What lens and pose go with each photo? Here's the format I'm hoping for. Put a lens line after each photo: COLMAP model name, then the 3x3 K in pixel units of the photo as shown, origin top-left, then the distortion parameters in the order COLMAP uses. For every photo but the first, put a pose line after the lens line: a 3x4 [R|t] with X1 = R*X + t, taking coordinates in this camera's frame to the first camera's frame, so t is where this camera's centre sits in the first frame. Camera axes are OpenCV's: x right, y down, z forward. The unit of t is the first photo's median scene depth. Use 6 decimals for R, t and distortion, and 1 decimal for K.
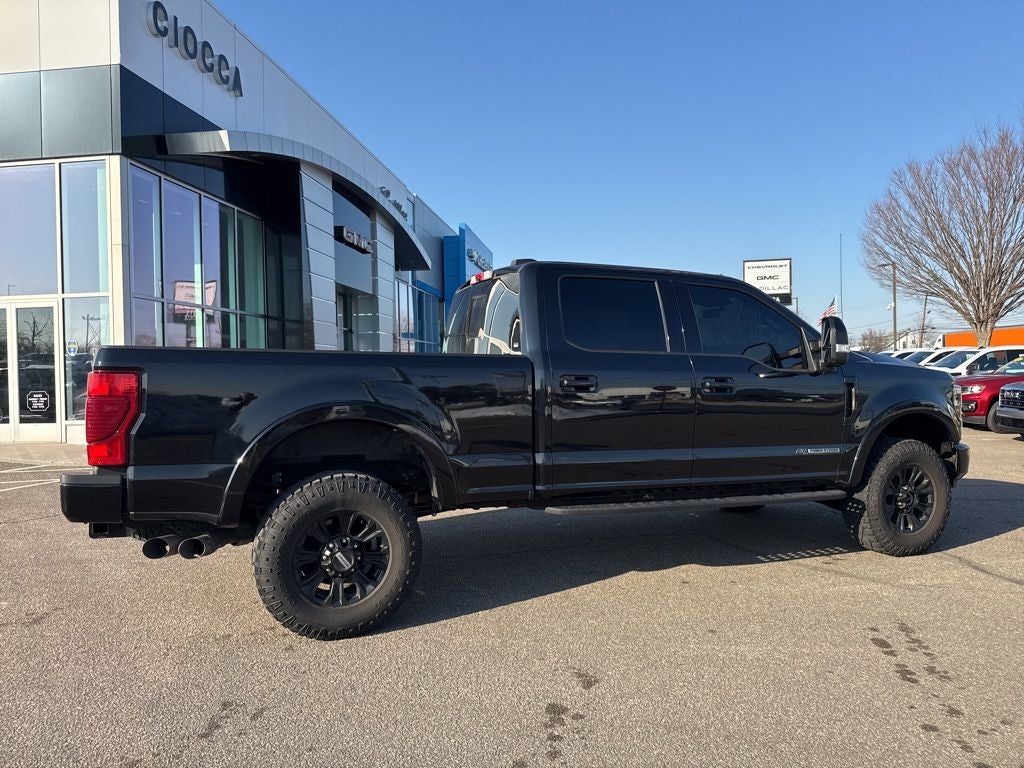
lens RADIAL K [[716.7, 0, 504.1], [0, 716.7, 387.3], [0, 0, 1]] dist [0.031690, -0.050273]
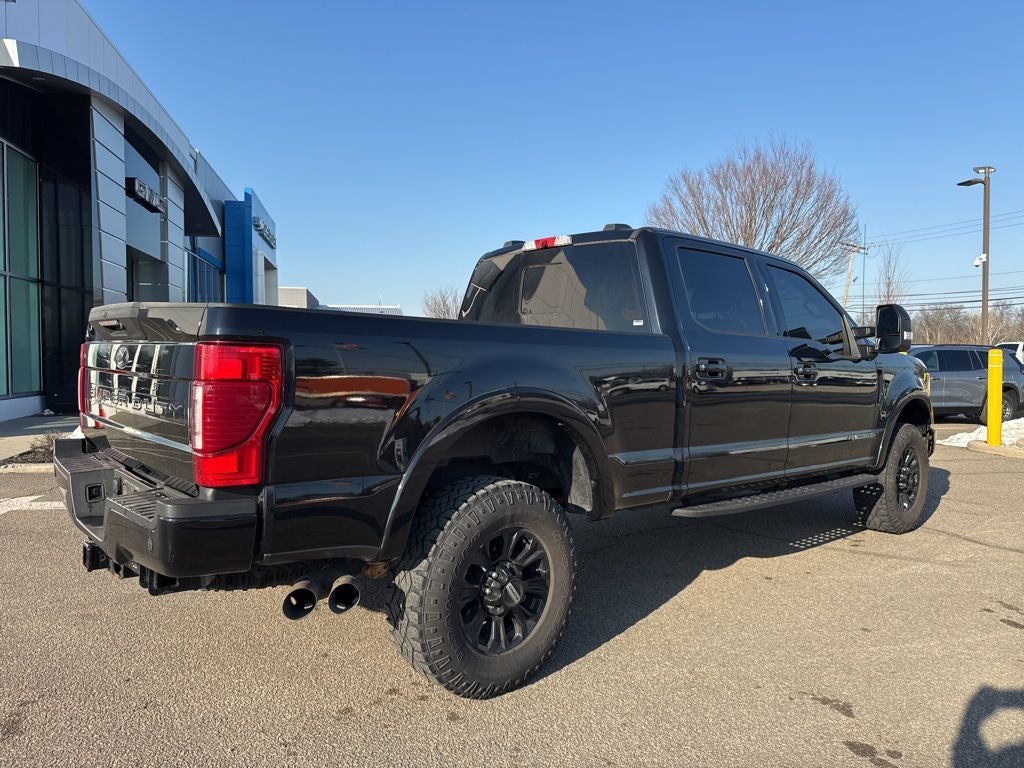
lens RADIAL K [[724.9, 0, 509.5], [0, 724.9, 377.6], [0, 0, 1]] dist [0.025466, -0.034833]
pose [[0.943314, 0.003711, 0.331880, -0.347980], [-0.006517, 0.999952, 0.007342, 0.001136], [-0.331836, -0.009089, 0.943293, 0.185281]]
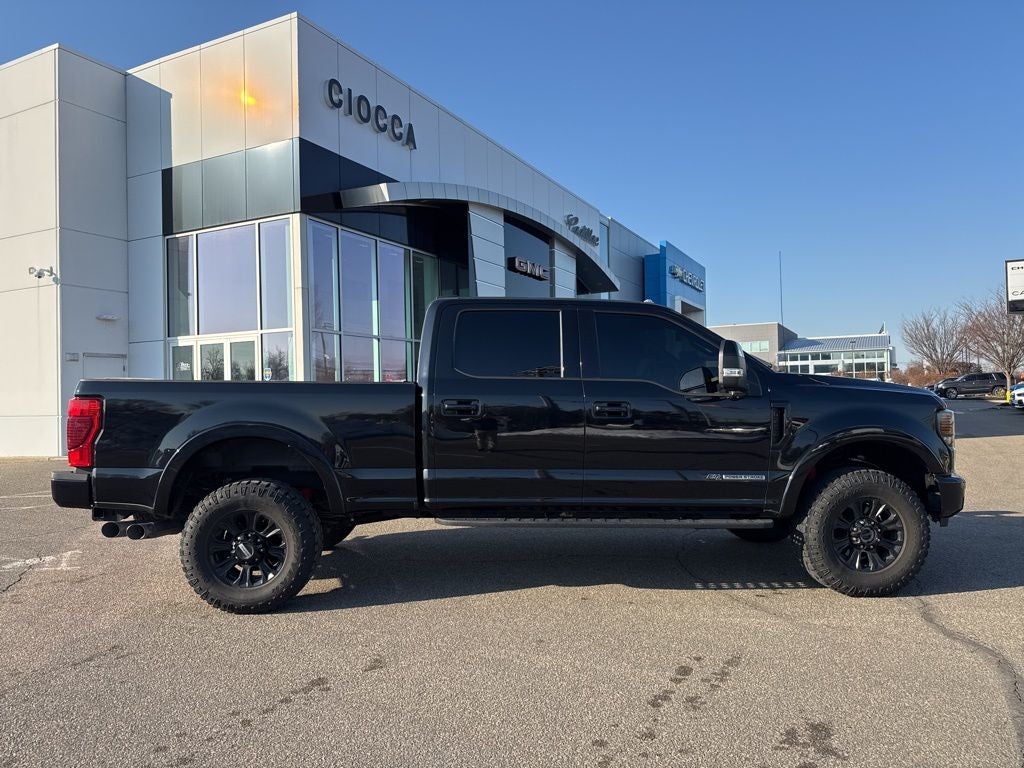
lens RADIAL K [[713.6, 0, 506.5], [0, 713.6, 389.1], [0, 0, 1]] dist [0.102781, -0.183167]
pose [[0.943777, -0.005069, -0.330543, 0.437607], [-0.002936, 0.999714, -0.023713, -0.006726], [0.330568, 0.023350, 0.943493, -0.023608]]
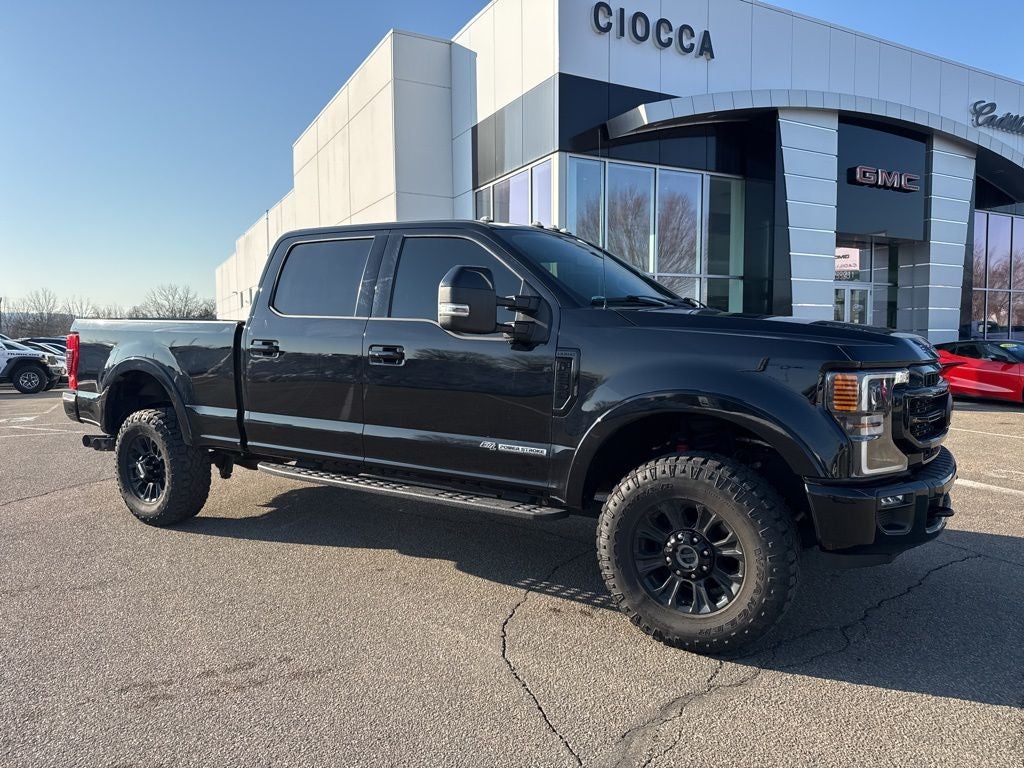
lens RADIAL K [[717.9, 0, 516.4], [0, 717.9, 383.4], [0, 0, 1]] dist [0.055398, -0.081325]
pose [[0.591733, 0.058021, -0.804043, 0.962224], [-0.018759, 0.998127, 0.058221, -0.018807], [0.805916, -0.019368, 0.591713, 0.543397]]
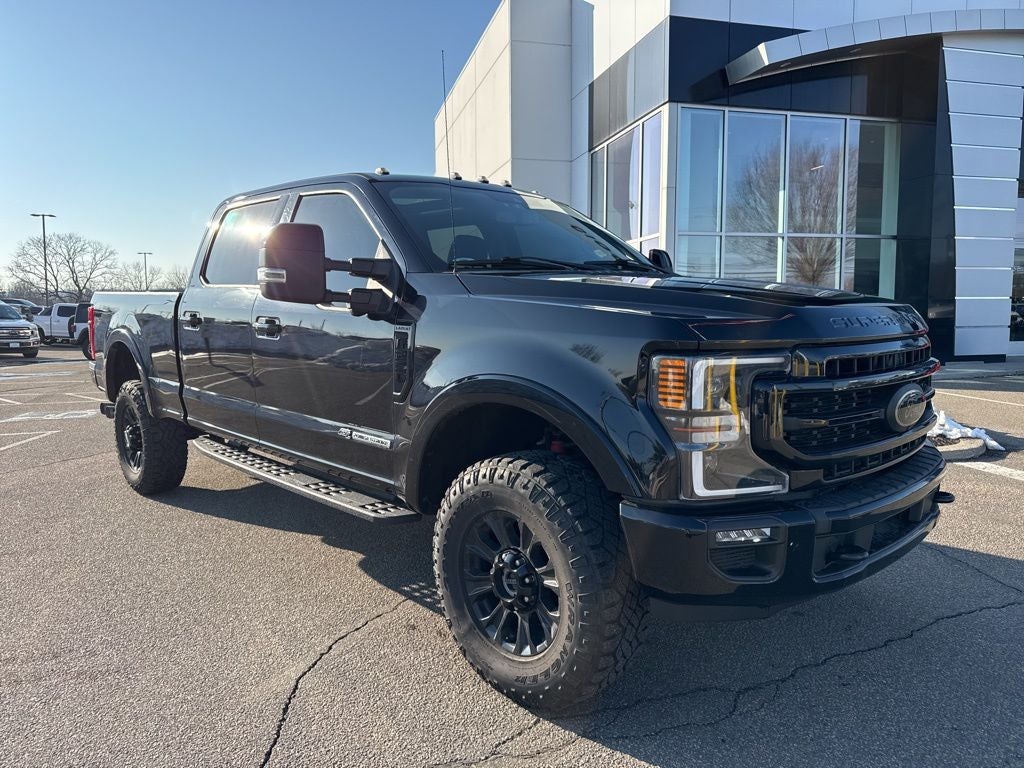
lens RADIAL K [[724.9, 0, 509.5], [0, 724.9, 377.6], [0, 0, 1]] dist [0.025466, -0.034833]
pose [[0.380576, 0.093798, -0.919980, 1.002457], [-0.016878, 0.995381, 0.094504, -0.023861], [0.924596, -0.020438, 0.380401, 0.832276]]
